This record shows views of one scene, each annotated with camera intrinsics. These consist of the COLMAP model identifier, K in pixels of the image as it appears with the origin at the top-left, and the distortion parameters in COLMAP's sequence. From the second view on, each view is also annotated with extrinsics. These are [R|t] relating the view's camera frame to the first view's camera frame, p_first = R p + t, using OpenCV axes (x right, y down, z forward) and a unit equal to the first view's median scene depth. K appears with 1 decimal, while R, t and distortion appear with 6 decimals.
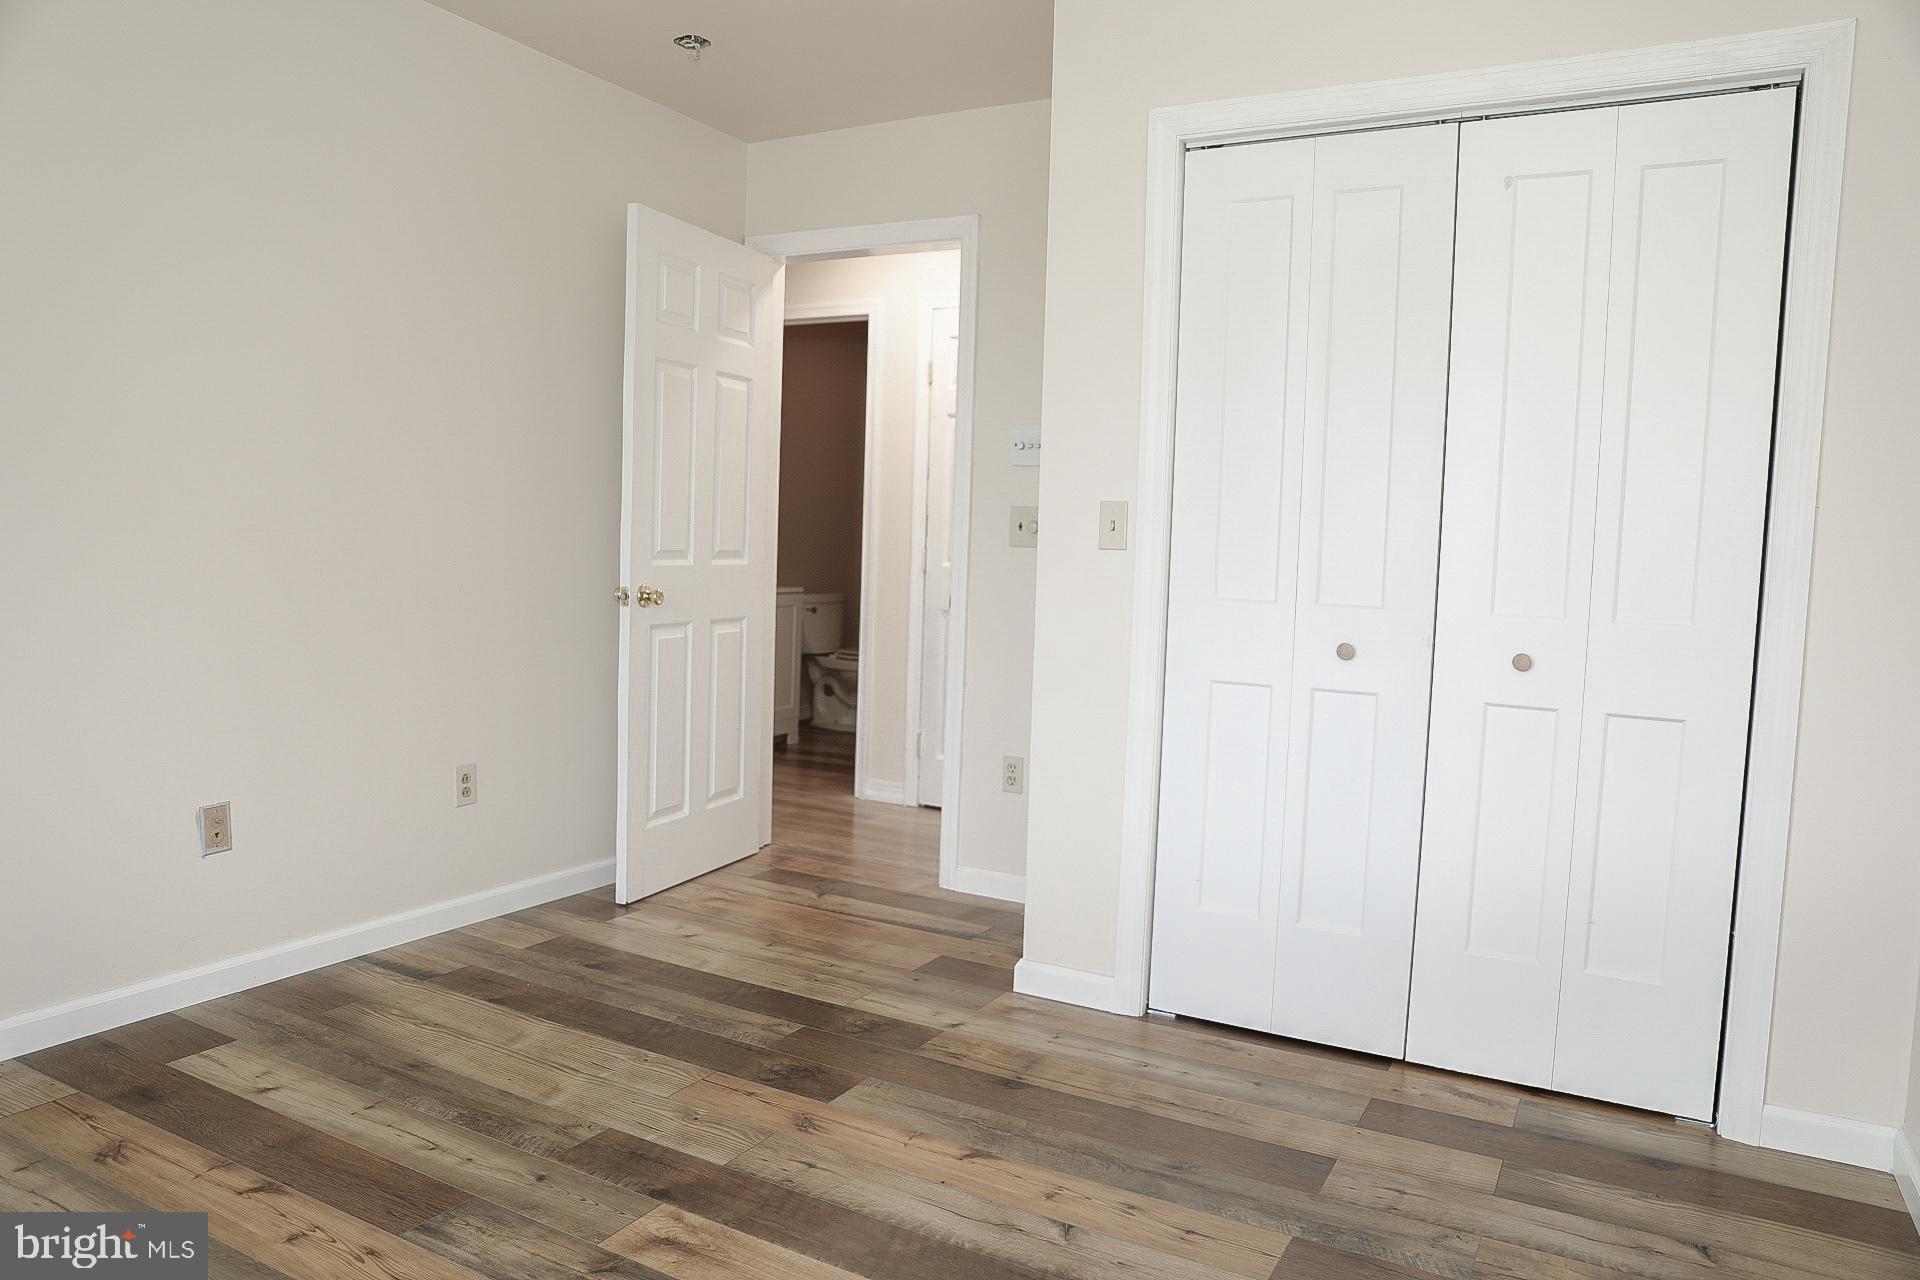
lens RADIAL K [[1319.6, 0, 960.0], [0, 1319.6, 640.0], [0, 0, 1]] dist [-0.109580, 0.089604]
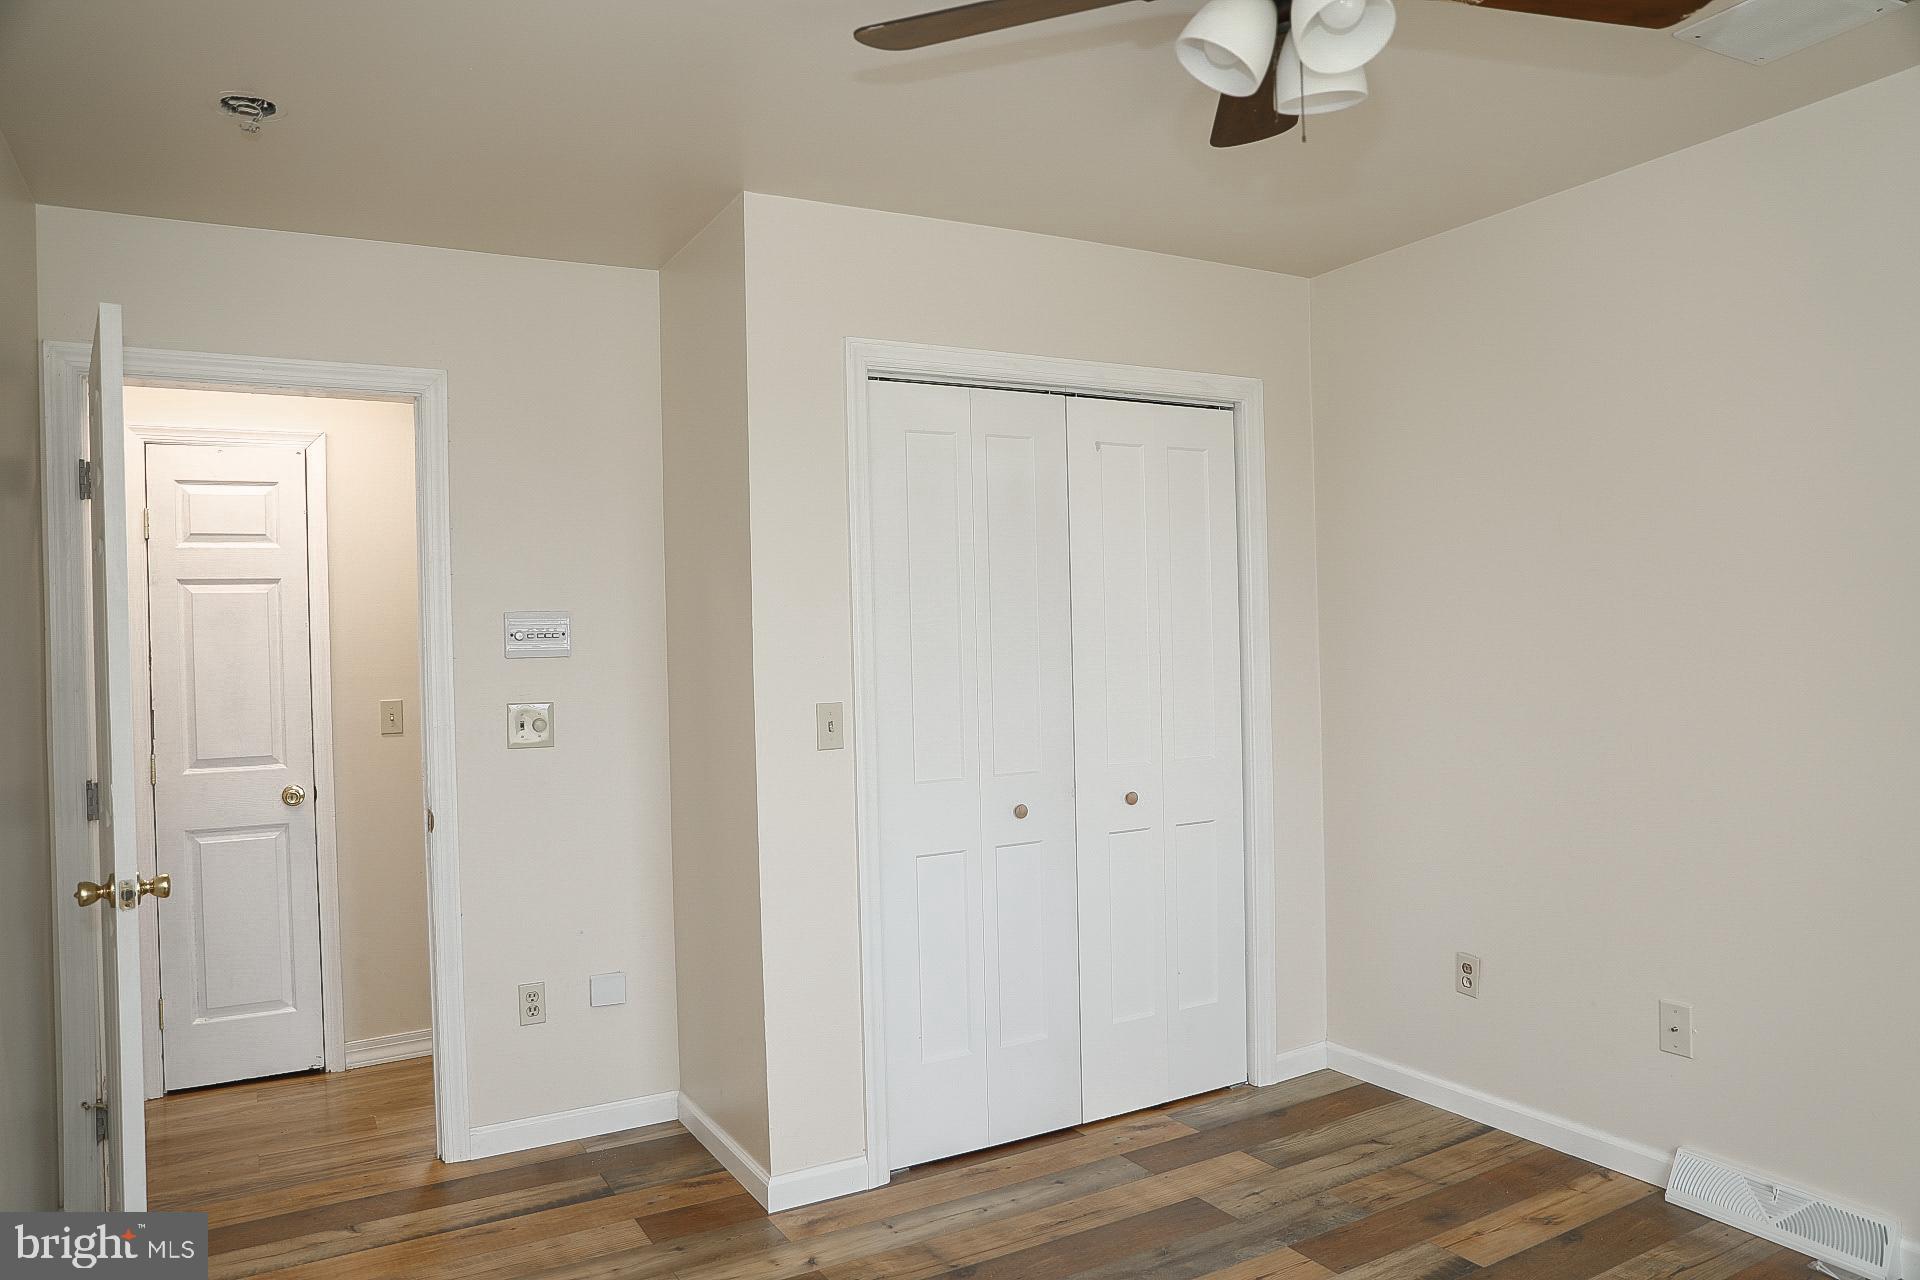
lens RADIAL K [[1319.6, 0, 960.0], [0, 1319.6, 640.0], [0, 0, 1]] dist [-0.109580, 0.089604]
pose [[0.510191, -0.048006, 0.858720, -0.809386], [0.108528, 0.994054, -0.008908, -0.150237], [-0.853186, 0.097740, 0.512367, 0.417954]]
